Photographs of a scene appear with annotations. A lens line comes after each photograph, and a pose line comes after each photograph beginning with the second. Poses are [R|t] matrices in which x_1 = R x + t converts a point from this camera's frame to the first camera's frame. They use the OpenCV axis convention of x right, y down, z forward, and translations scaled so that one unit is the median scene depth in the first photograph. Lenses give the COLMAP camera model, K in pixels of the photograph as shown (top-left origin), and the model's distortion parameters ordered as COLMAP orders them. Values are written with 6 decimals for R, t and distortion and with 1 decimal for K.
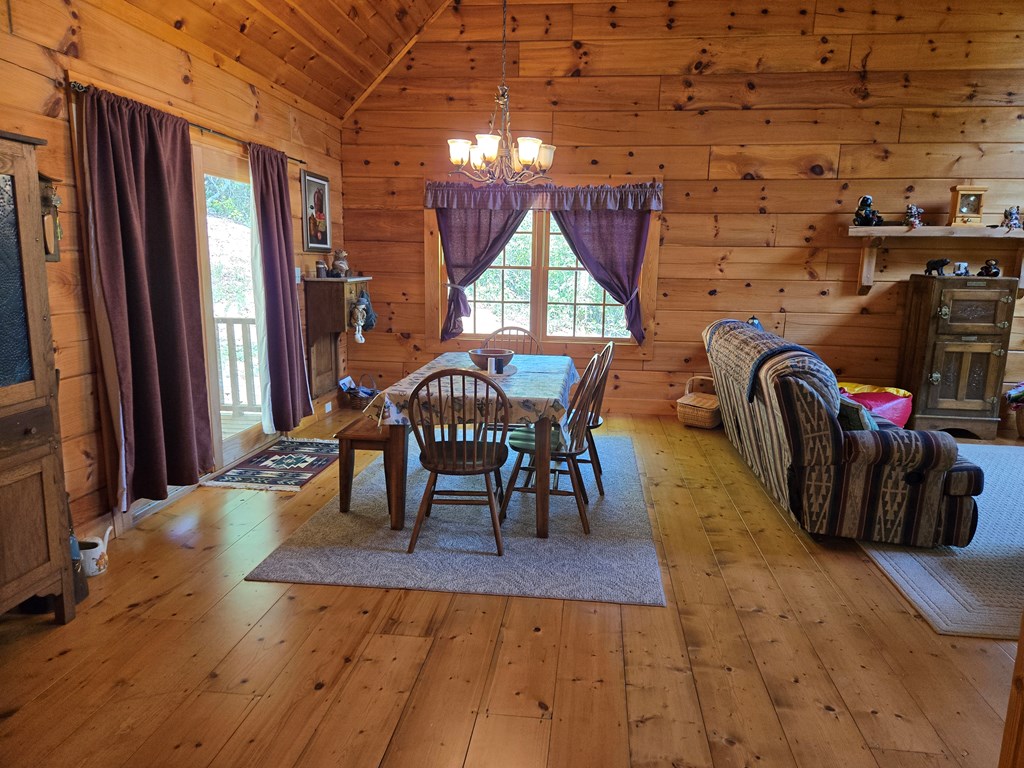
lens RADIAL K [[689.6, 0, 524.2], [0, 689.6, 383.6], [0, 0, 1]] dist [0.085687, -0.072961]
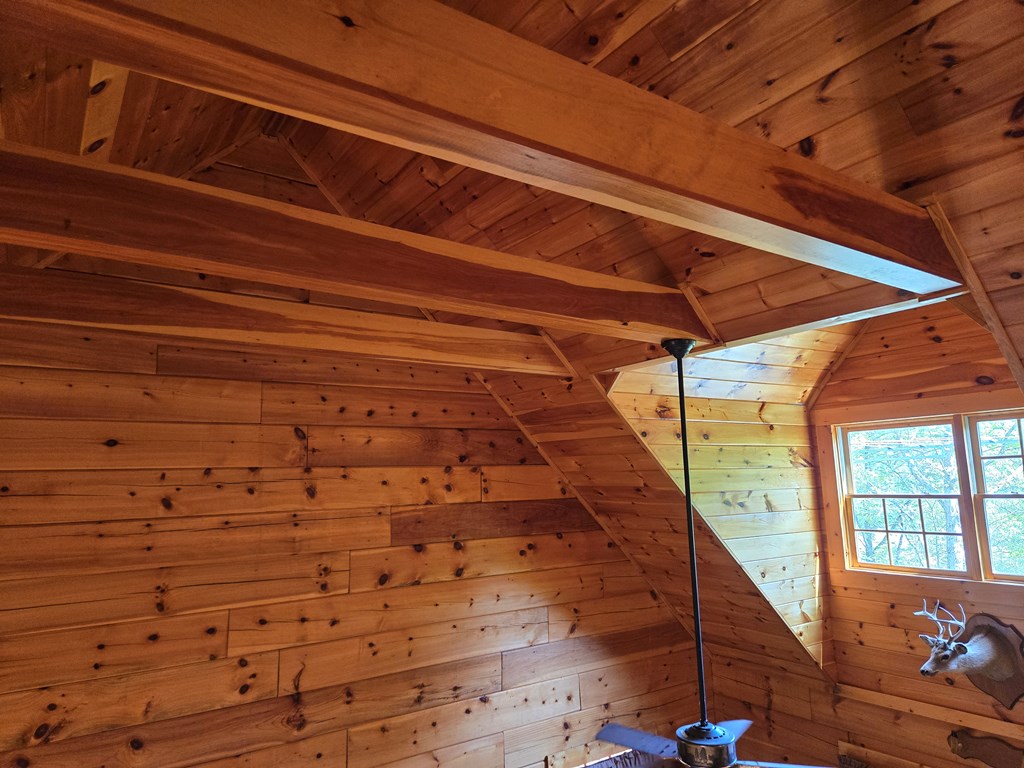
lens RADIAL K [[686.8, 0, 518.8], [0, 686.8, 387.3], [0, 0, 1]] dist [0.082569, -0.066584]
pose [[0.756130, 0.052446, 0.652317, 0.142538], [0.157209, 0.953038, -0.258851, -0.507039], [-0.635259, 0.298275, 0.712375, 0.193404]]
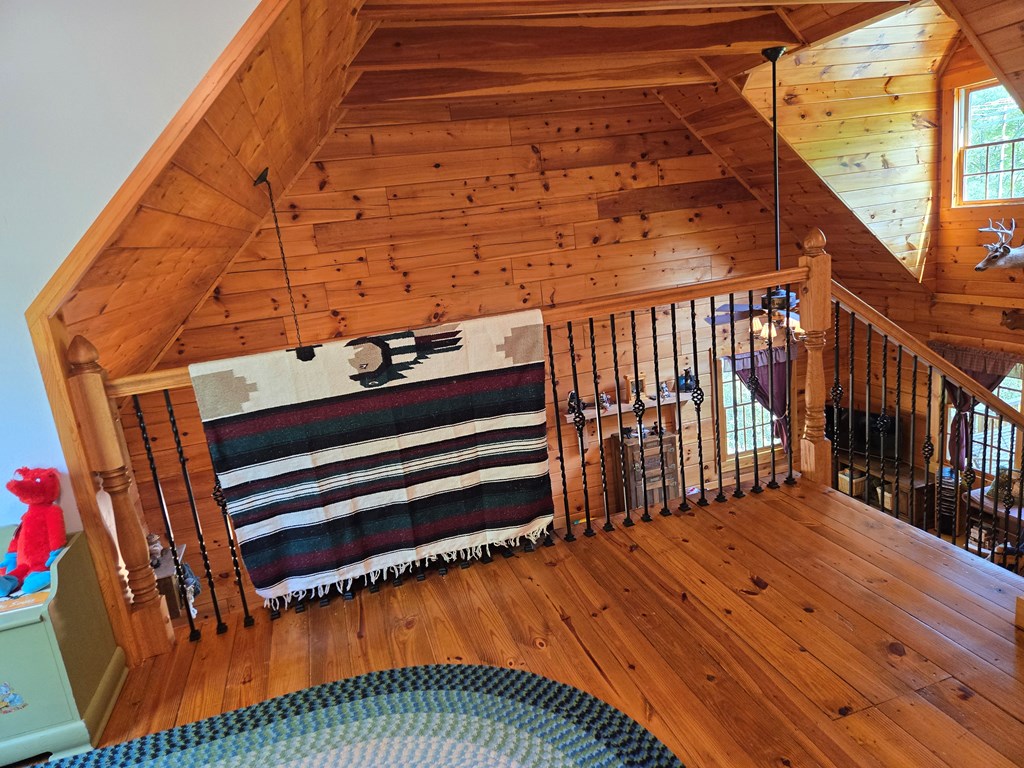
lens RADIAL K [[686.8, 0, 518.8], [0, 686.8, 387.3], [0, 0, 1]] dist [0.082569, -0.066584]
pose [[0.913542, -0.210258, 0.348184, -0.074407], [0.197938, 0.977638, 0.071029, -0.379273], [-0.355332, 0.004031, 0.934732, -0.213454]]
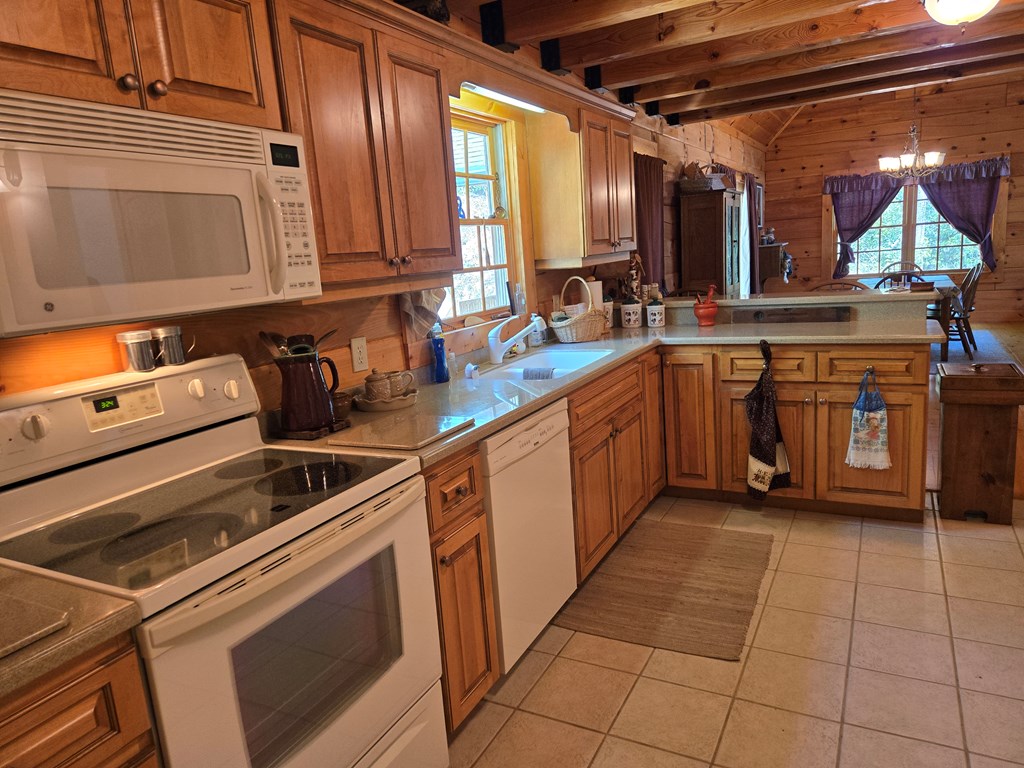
lens RADIAL K [[689.6, 0, 524.2], [0, 689.6, 383.6], [0, 0, 1]] dist [0.085687, -0.072961]
pose [[0.925944, -0.016832, -0.377286, -0.186580], [0.025317, 0.999526, 0.017542, 0.129289], [0.376812, -0.025794, 0.925931, -0.738117]]
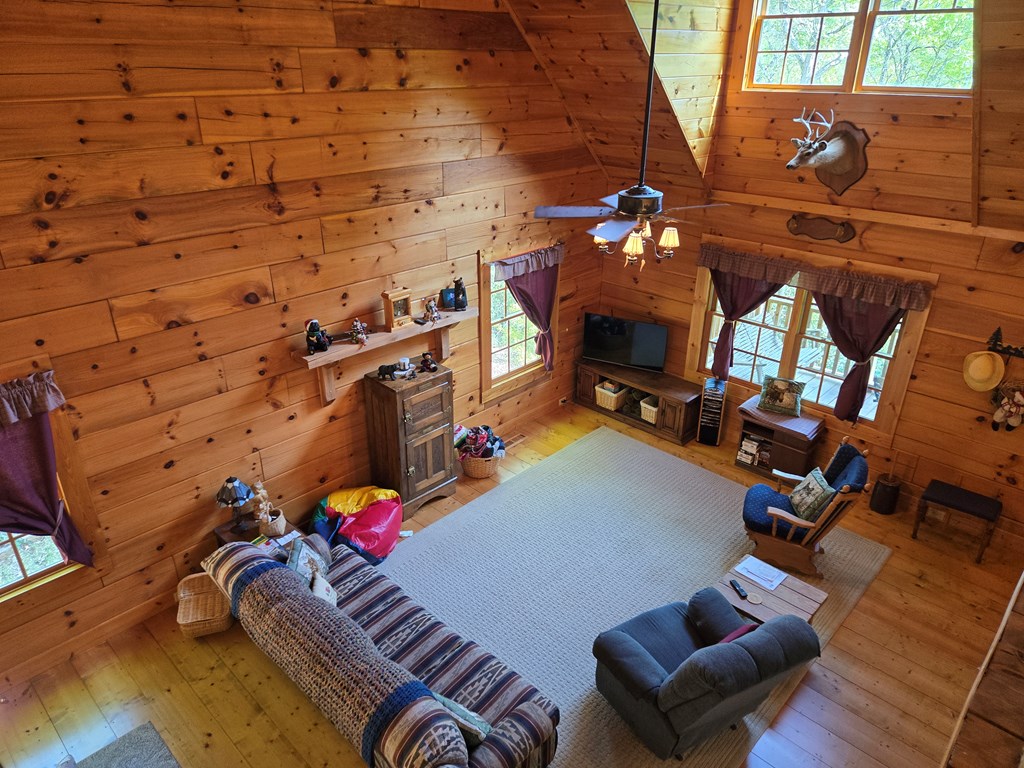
lens RADIAL K [[679.7, 0, 516.2], [0, 679.7, 378.2], [0, 0, 1]] dist [0.082183, -0.069133]
pose [[0.614291, -0.348984, 0.707712, -0.008277], [0.148226, 0.931952, 0.330900, -0.439018], [-0.775033, -0.098368, 0.624218, 0.221795]]
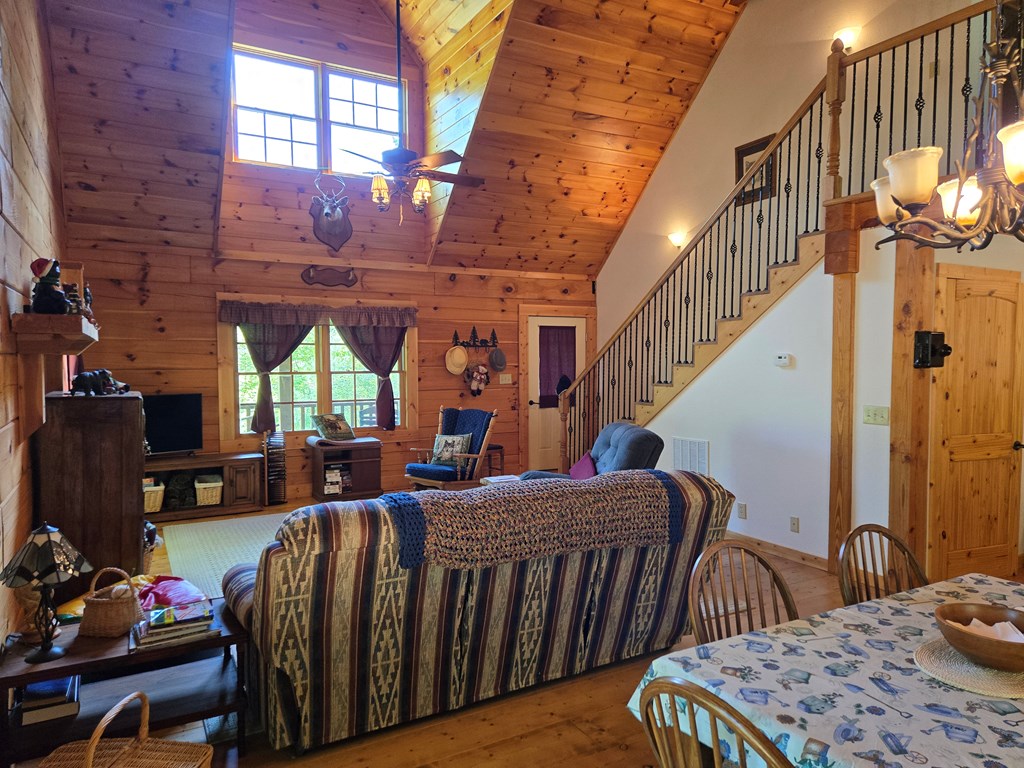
lens RADIAL K [[644.9, 0, 512.0], [0, 644.9, 384.0], [0, 0, 1]] dist [0.061588, -0.052870]
pose [[-0.559682, -0.065553, 0.826110, -0.099327], [0.136543, 0.975947, 0.169949, -0.205726], [-0.817381, 0.207917, -0.537270, 0.938025]]
